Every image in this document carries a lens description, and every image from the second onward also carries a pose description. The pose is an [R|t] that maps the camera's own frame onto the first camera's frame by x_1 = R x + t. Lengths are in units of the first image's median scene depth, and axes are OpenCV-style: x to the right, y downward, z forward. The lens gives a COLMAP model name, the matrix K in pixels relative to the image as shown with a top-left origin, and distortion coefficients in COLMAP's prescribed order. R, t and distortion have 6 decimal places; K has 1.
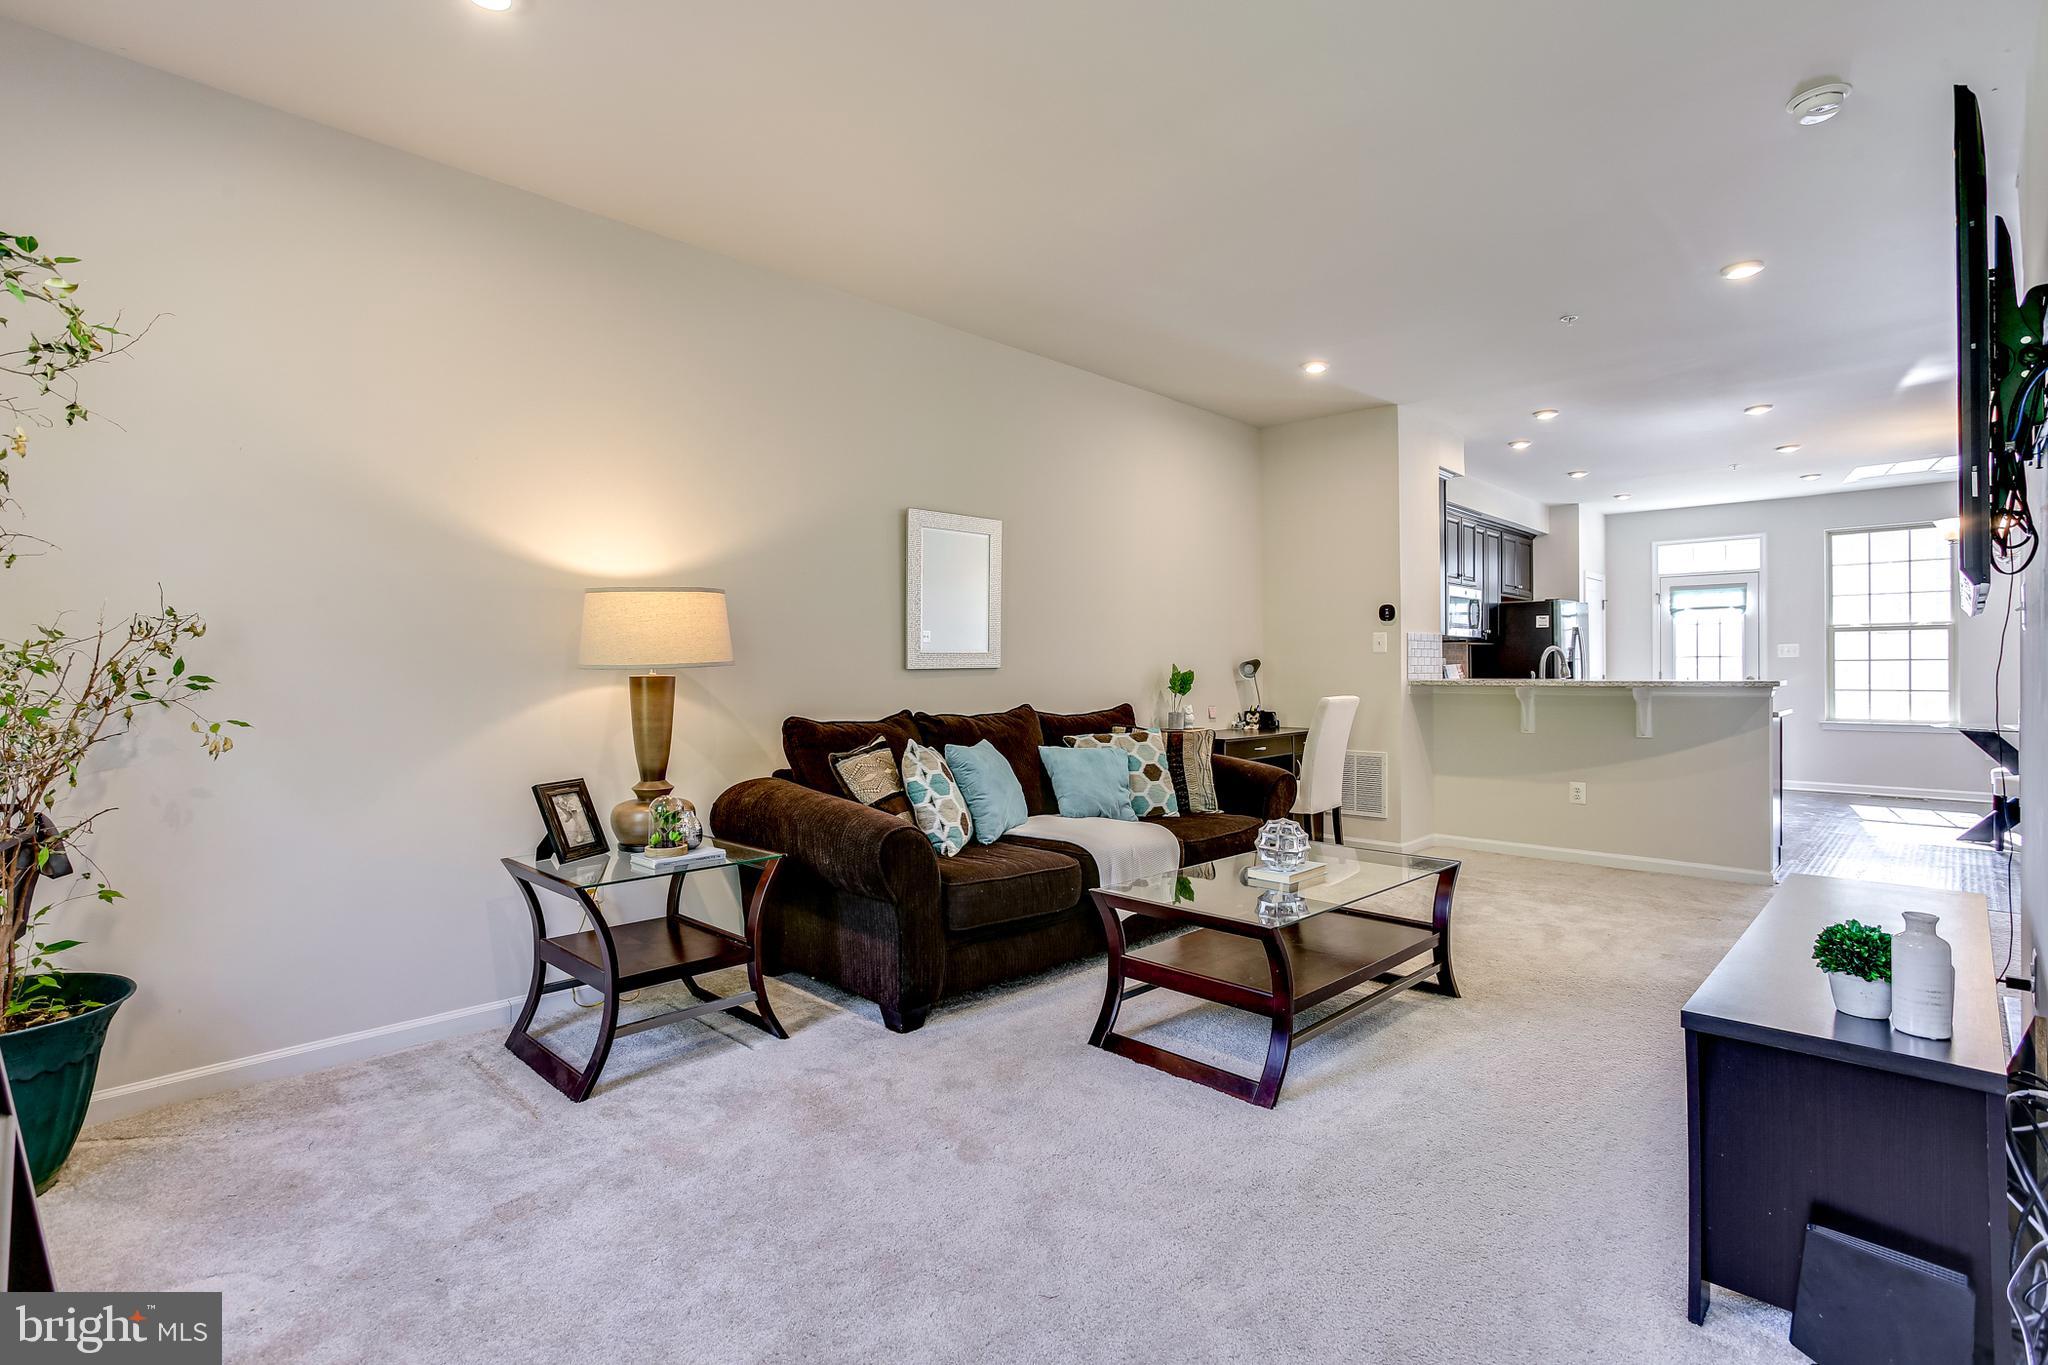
lens RADIAL K [[972.6, 0, 1003.1], [0, 972.6, 665.3], [0, 0, 1]] dist [-0.000735, 0.001369]
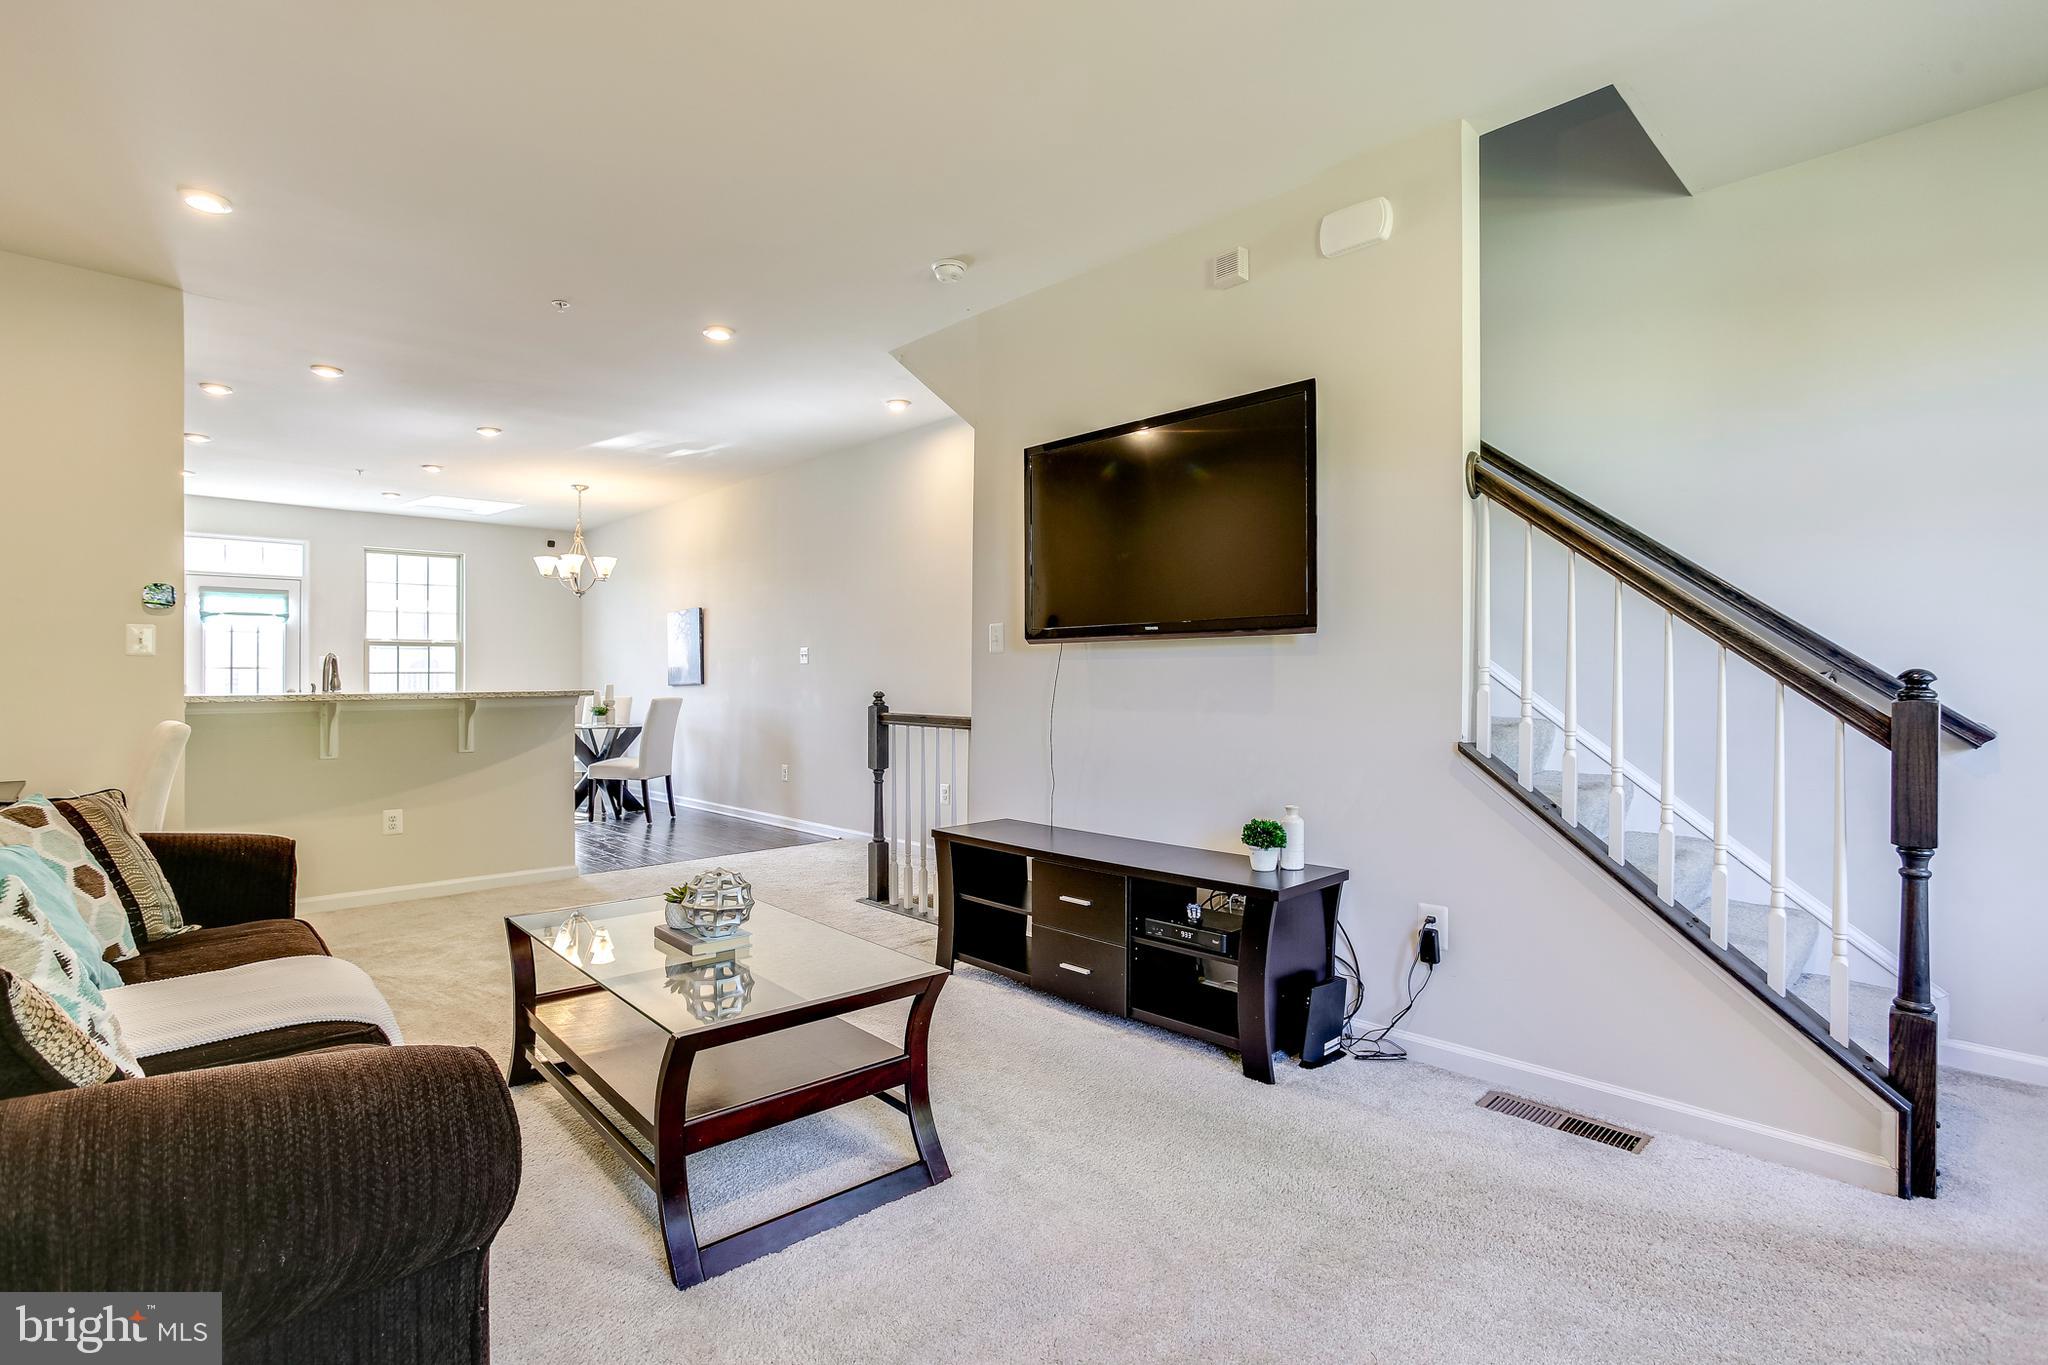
lens RADIAL K [[994.8, 0, 1022.8], [0, 994.8, 669.3], [0, 0, 1]] dist [-0.003540, -0.000145]
pose [[0.035722, 0.011619, 0.999294, -0.184188], [0.000153, 0.999932, -0.011632, 0.003562], [-0.999362, 0.000569, 0.035718, 0.269478]]
